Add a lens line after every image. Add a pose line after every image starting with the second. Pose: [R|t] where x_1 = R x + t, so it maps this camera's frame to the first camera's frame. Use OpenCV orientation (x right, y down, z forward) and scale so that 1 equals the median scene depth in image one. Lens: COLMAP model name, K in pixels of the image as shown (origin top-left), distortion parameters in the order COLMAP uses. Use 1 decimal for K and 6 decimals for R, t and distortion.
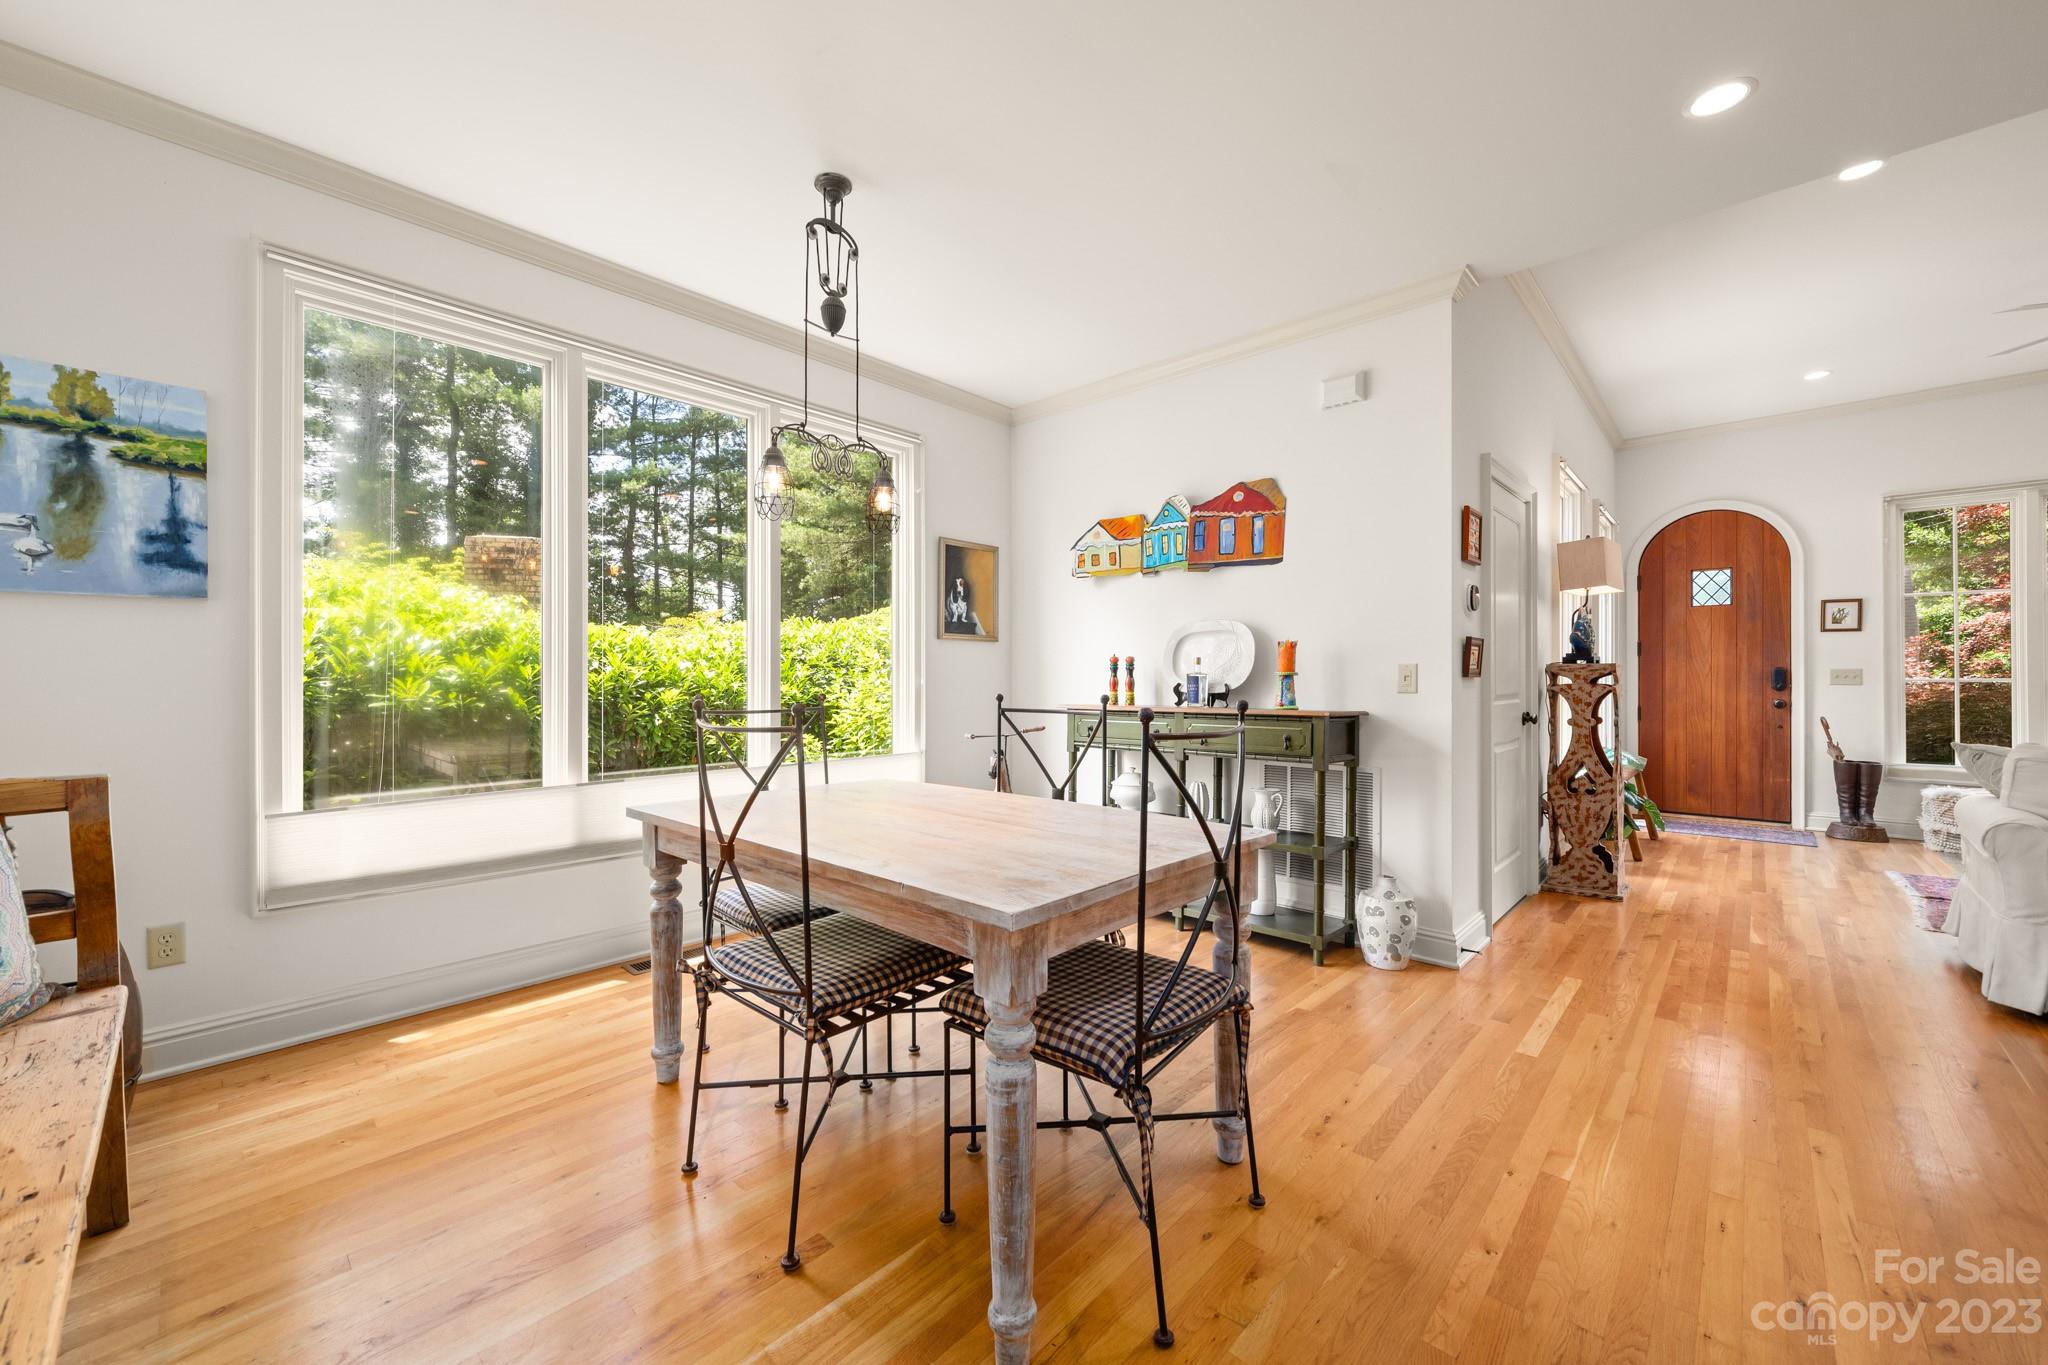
lens RADIAL K [[761.7, 0, 1043.0], [0, 761.7, 681.9], [0, 0, 1]] dist [-0.003964, -0.000413]
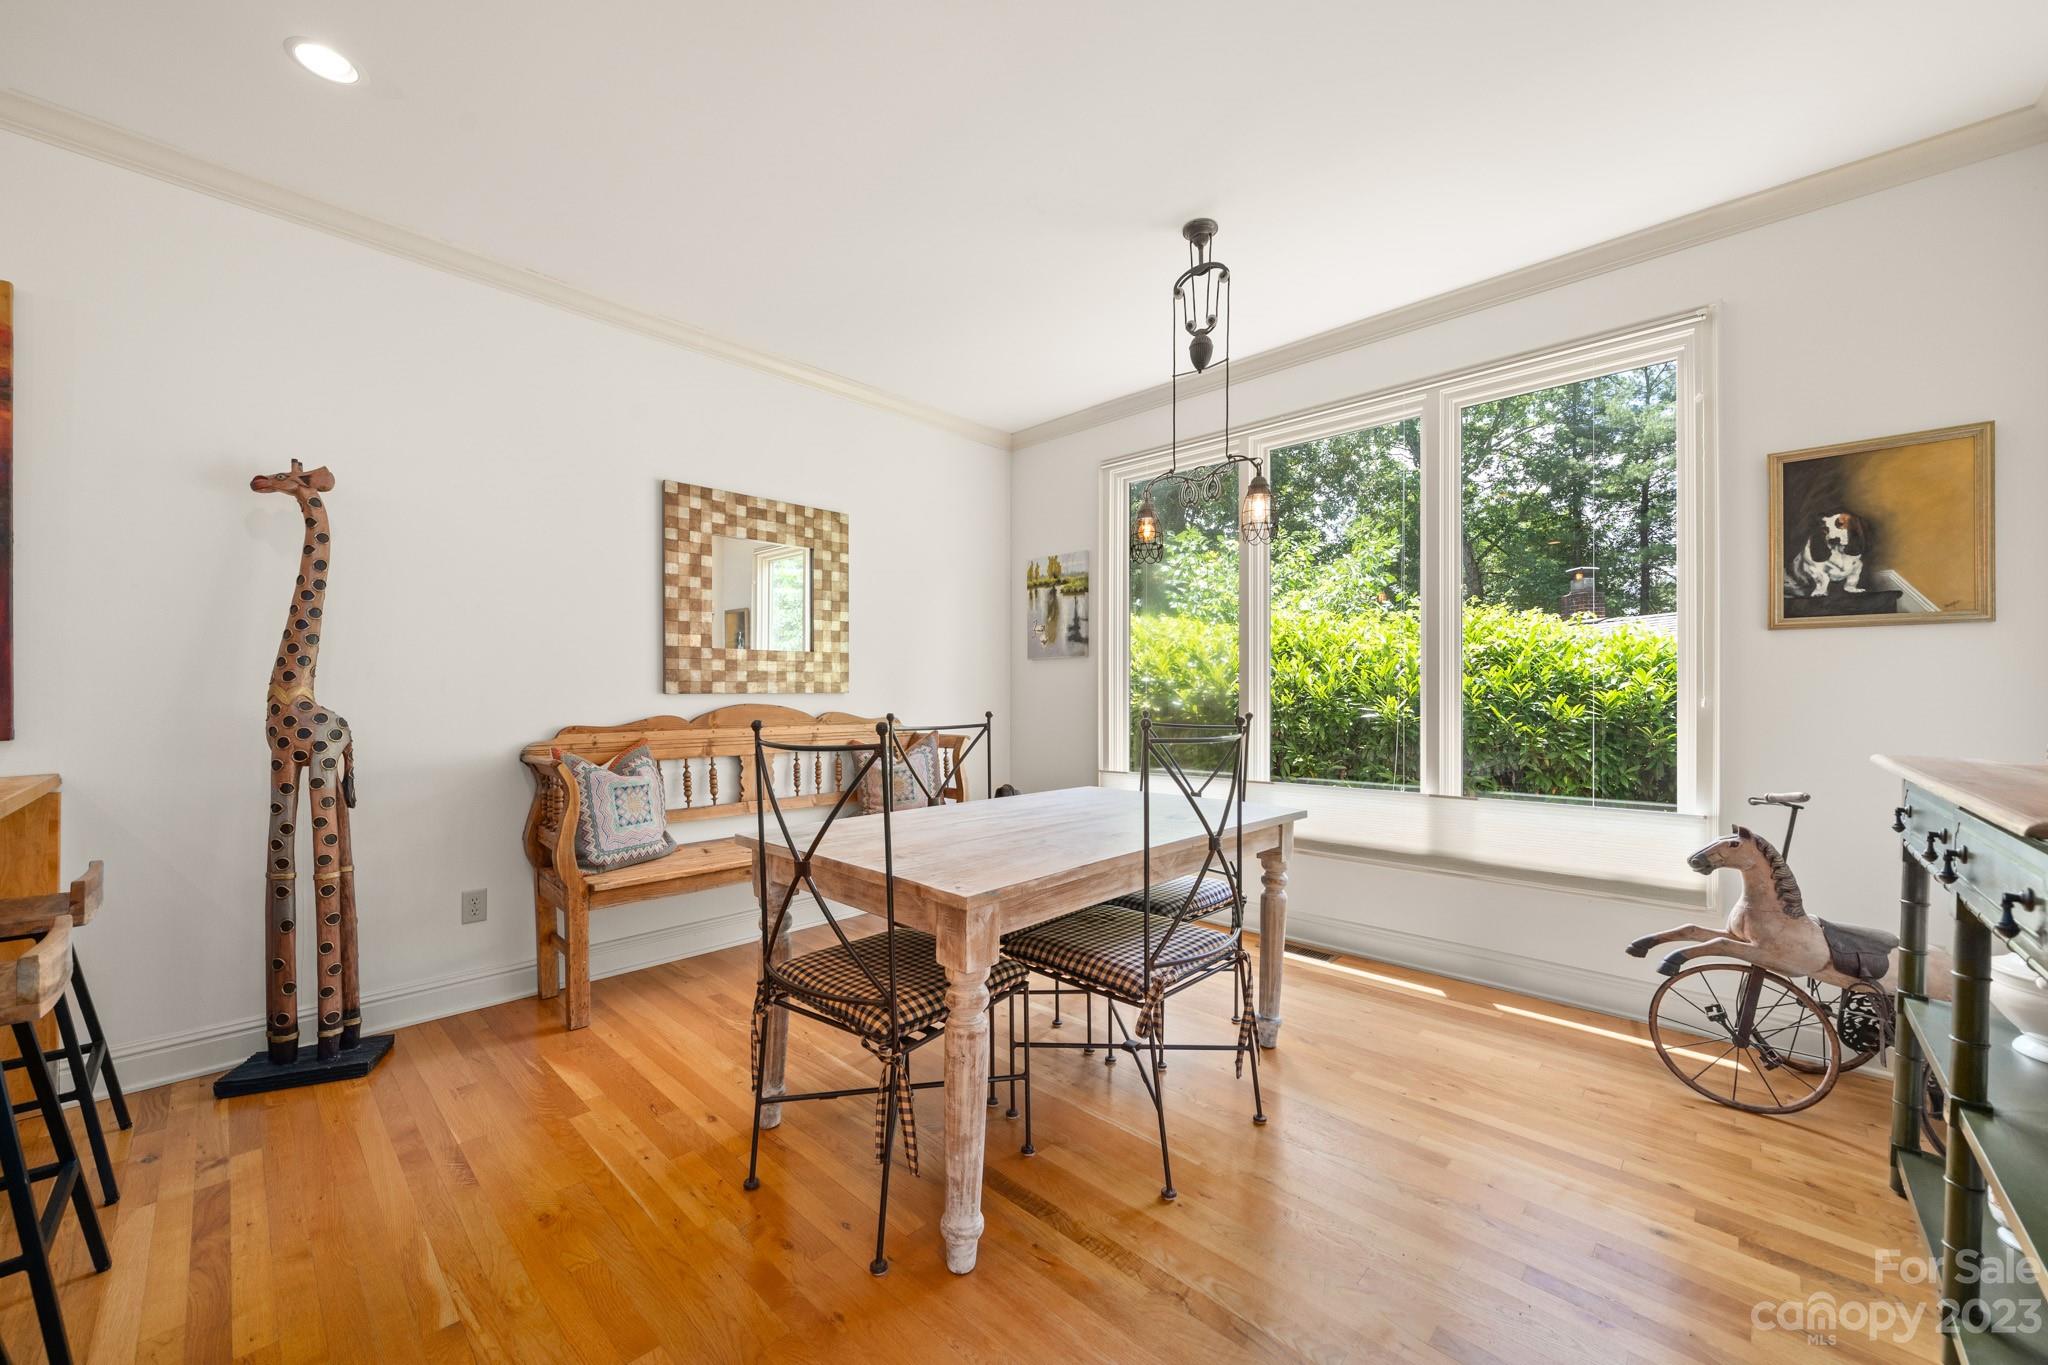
lens RADIAL K [[761.7, 0, 1030.4], [0, 761.7, 693.3], [0, 0, 1]] dist [-0.003964, -0.000413]
pose [[0.006273, 0.001486, -0.999979, 0.758887], [-0.000660, 0.999999, 0.001482, -0.014847], [0.999980, 0.000651, 0.006274, 0.746661]]
